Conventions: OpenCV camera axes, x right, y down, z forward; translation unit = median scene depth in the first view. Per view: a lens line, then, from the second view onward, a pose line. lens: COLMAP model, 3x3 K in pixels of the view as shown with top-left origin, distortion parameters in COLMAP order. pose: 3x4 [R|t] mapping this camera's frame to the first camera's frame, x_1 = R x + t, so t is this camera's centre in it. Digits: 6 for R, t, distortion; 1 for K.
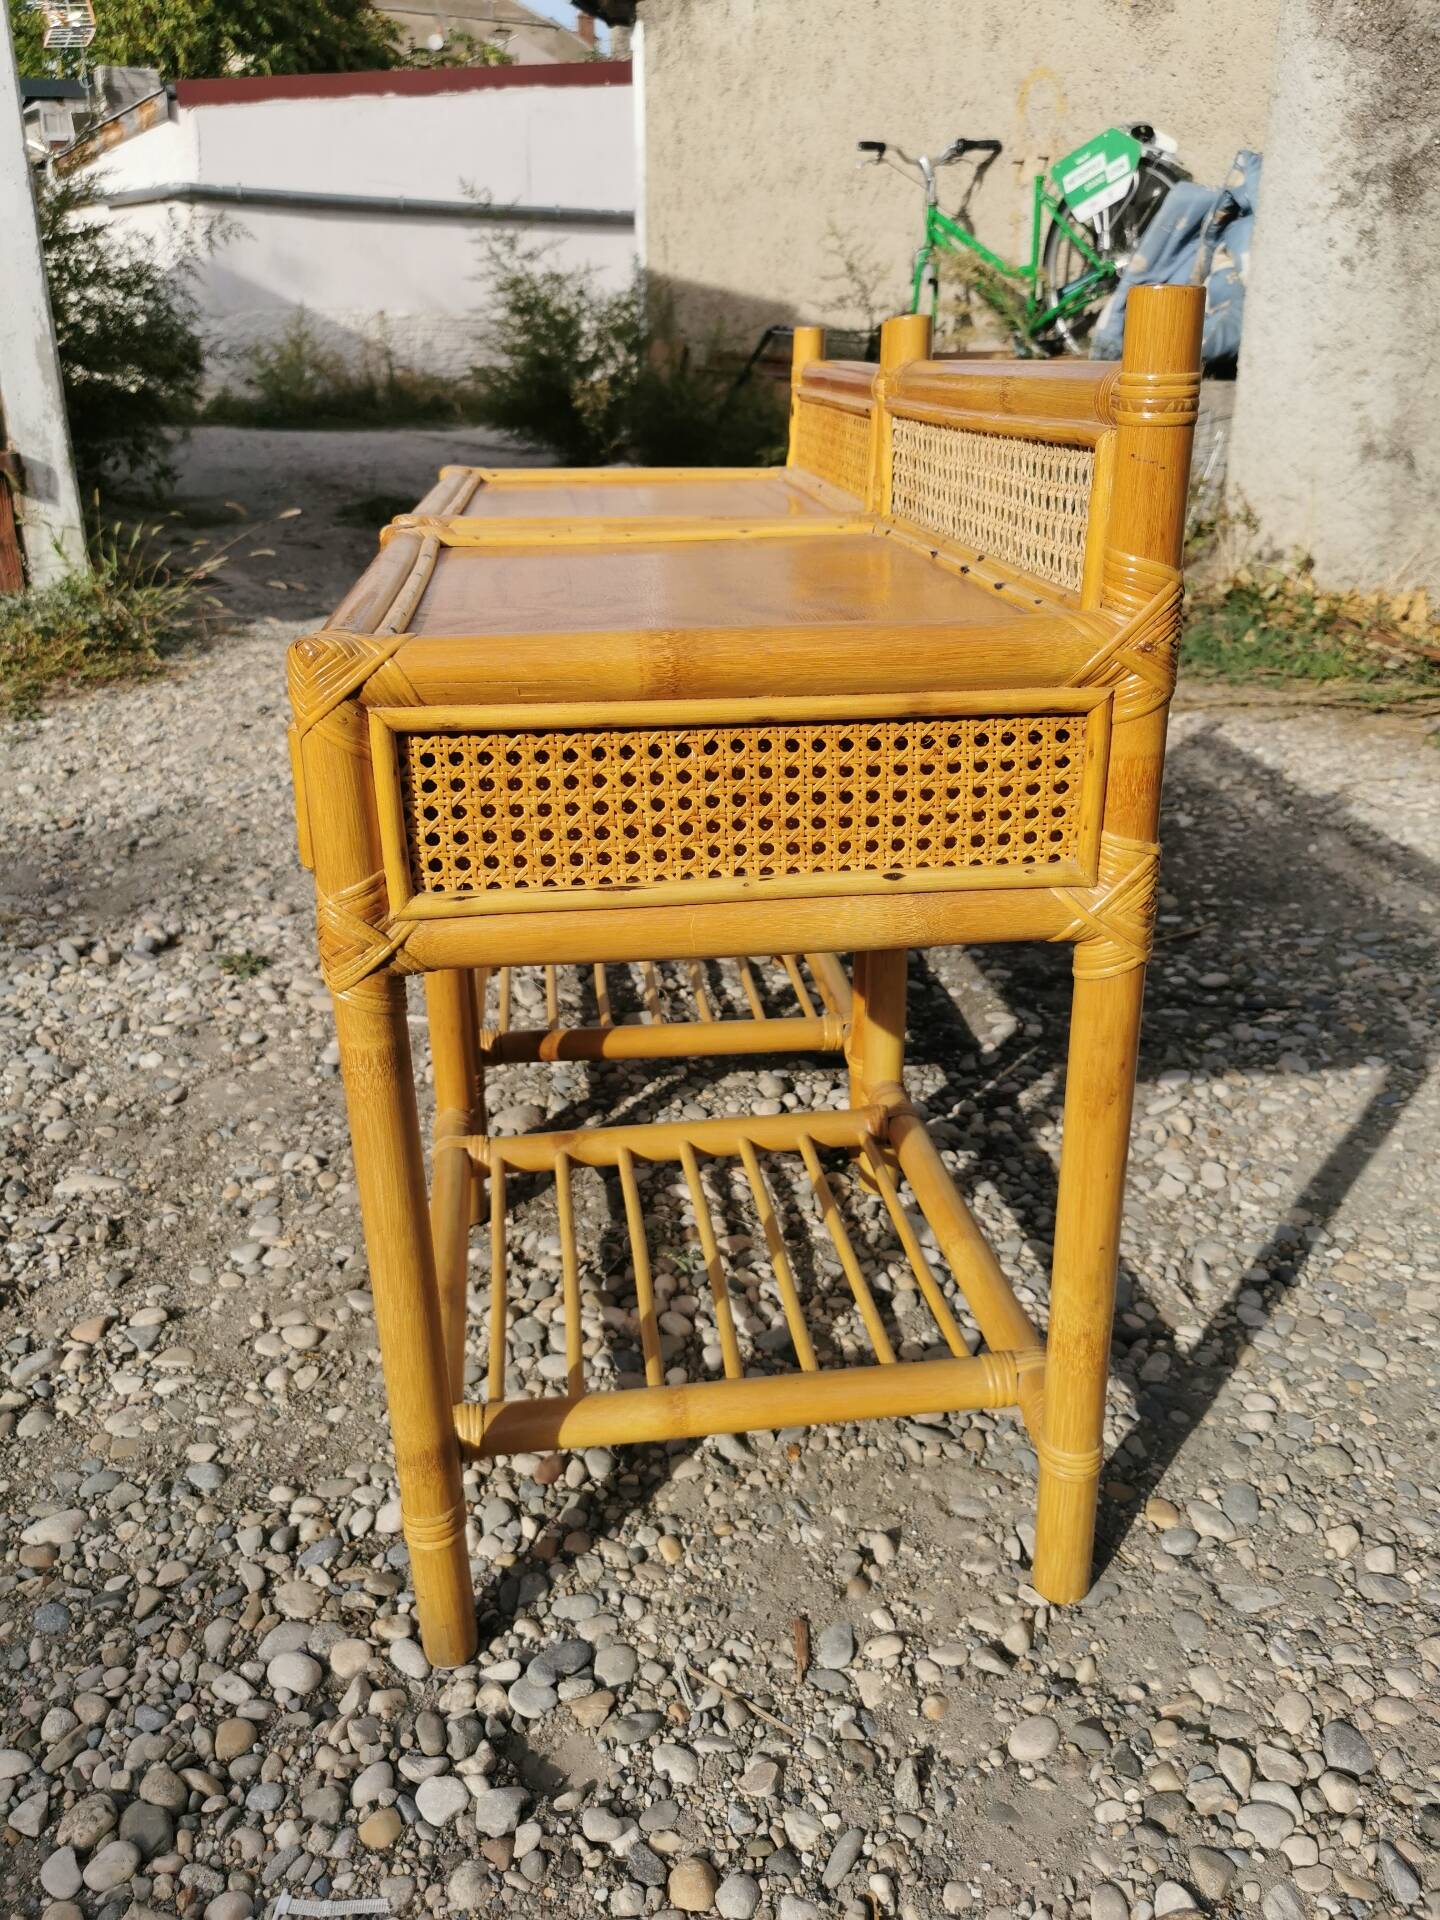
lens RADIAL K [[1501.0, 0, 720.0], [0, 1501.0, 960.0], [0, 0, 1]] dist [-0.003182, -0.012632]
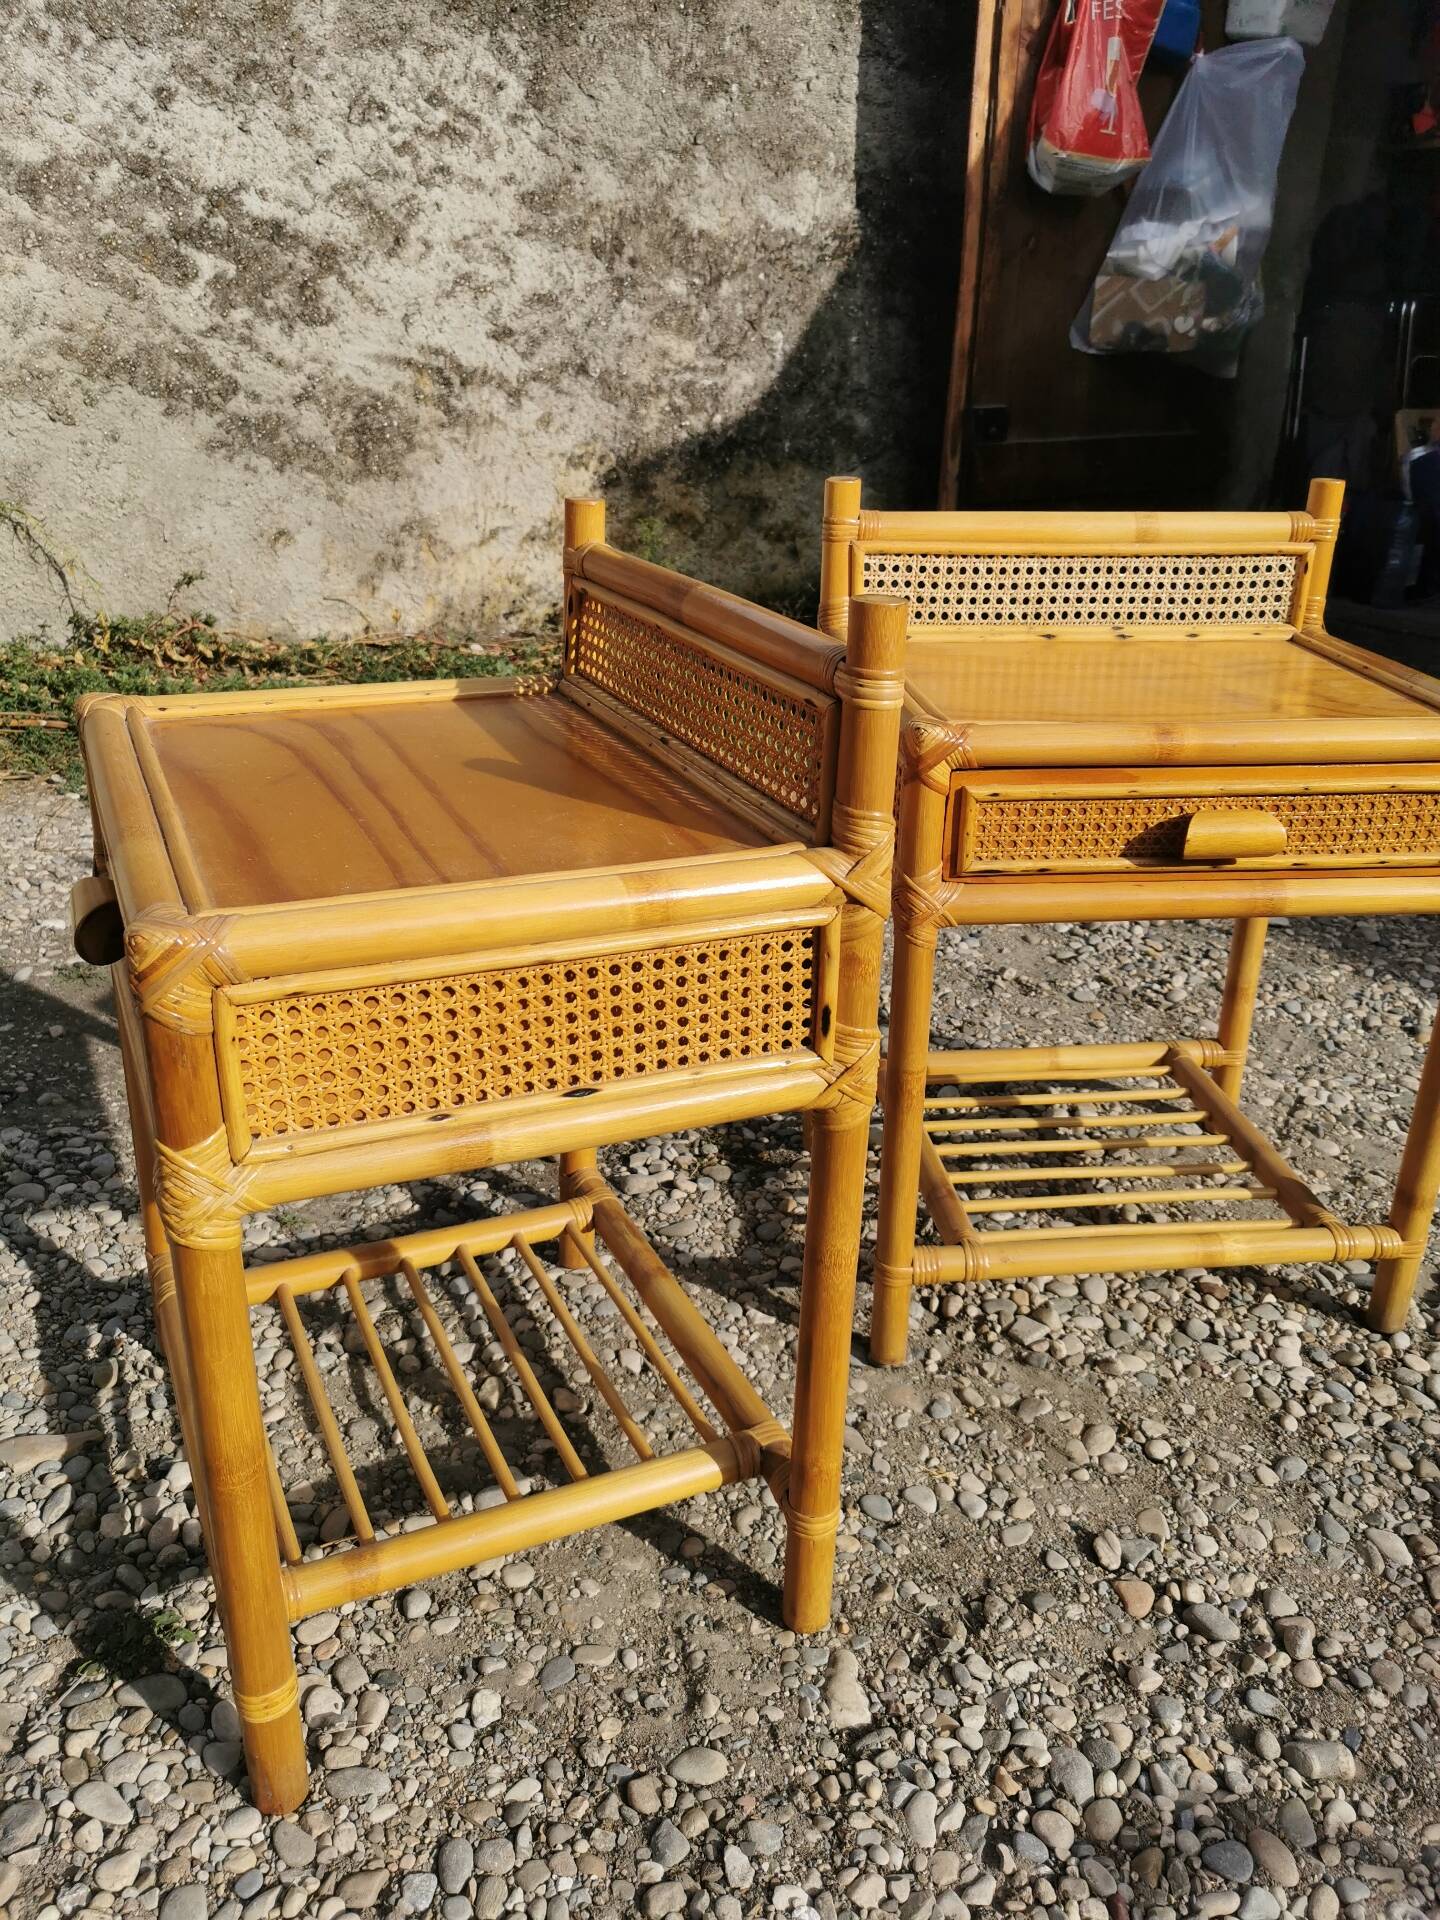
lens RADIAL K [[1493.9, 0, 715.3], [0, 1493.9, 947.2], [0, 0, 1]] dist [0.081576, -0.134993]
pose [[0.009736, -0.378645, 0.925491, -1.327906], [0.358043, 0.865490, 0.350330, -0.621212], [-0.933654, 0.327955, 0.143998, 1.125301]]
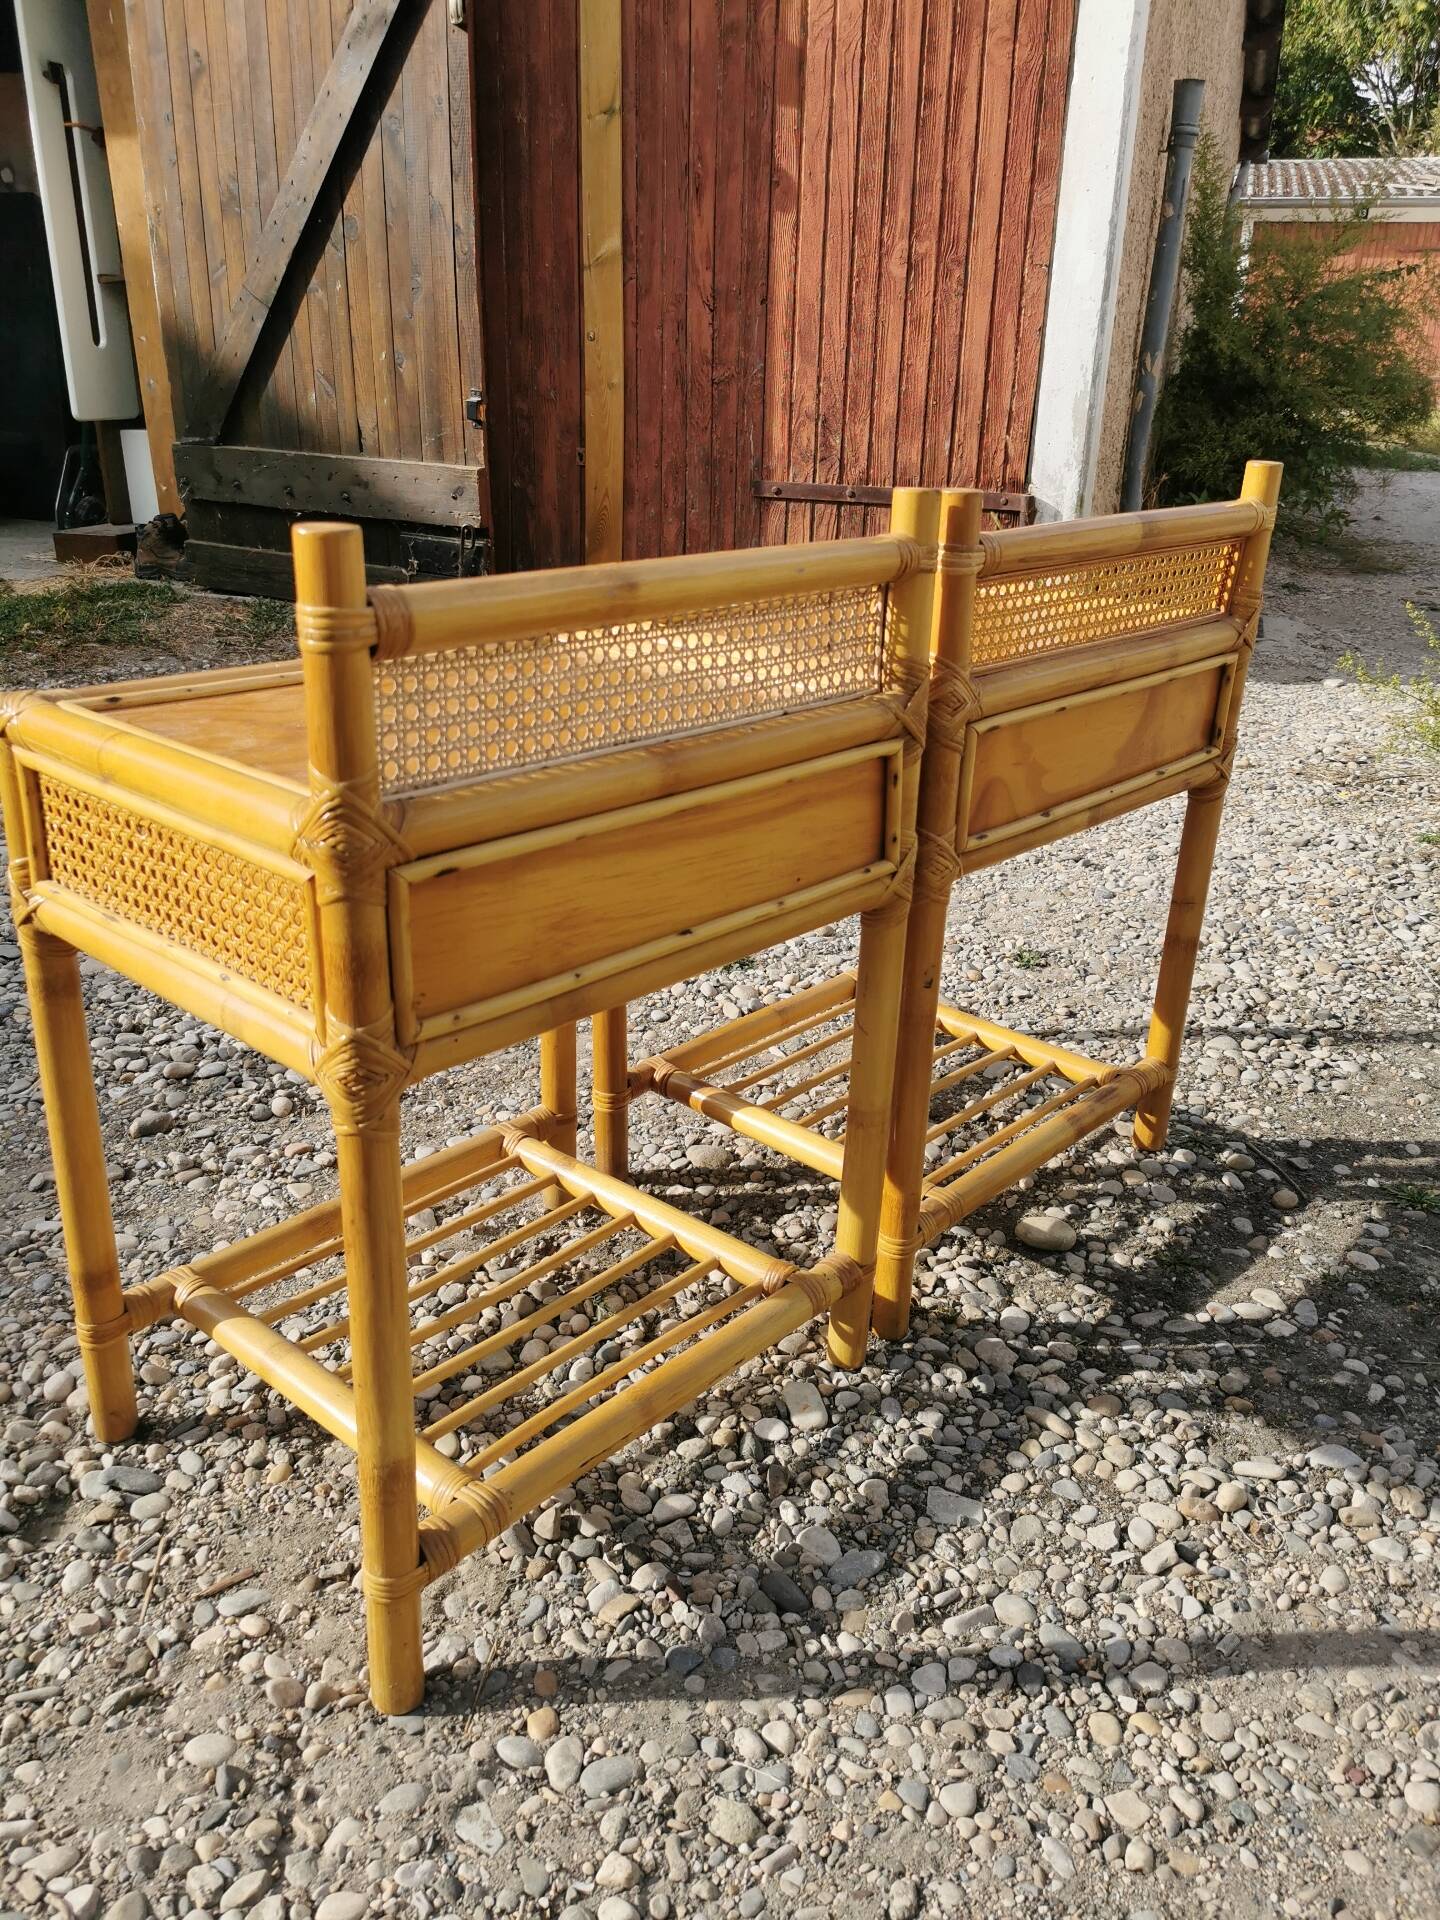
lens RADIAL K [[1488.5, 0, 715.0], [0, 1488.5, 949.5], [0, 0, 1]] dist [0.079272, -0.125687]
pose [[0.648784, 0.299677, -0.699480, 0.858852], [-0.311983, 0.943139, 0.114697, -0.238885], [0.694079, 0.143812, 0.705388, 0.303589]]
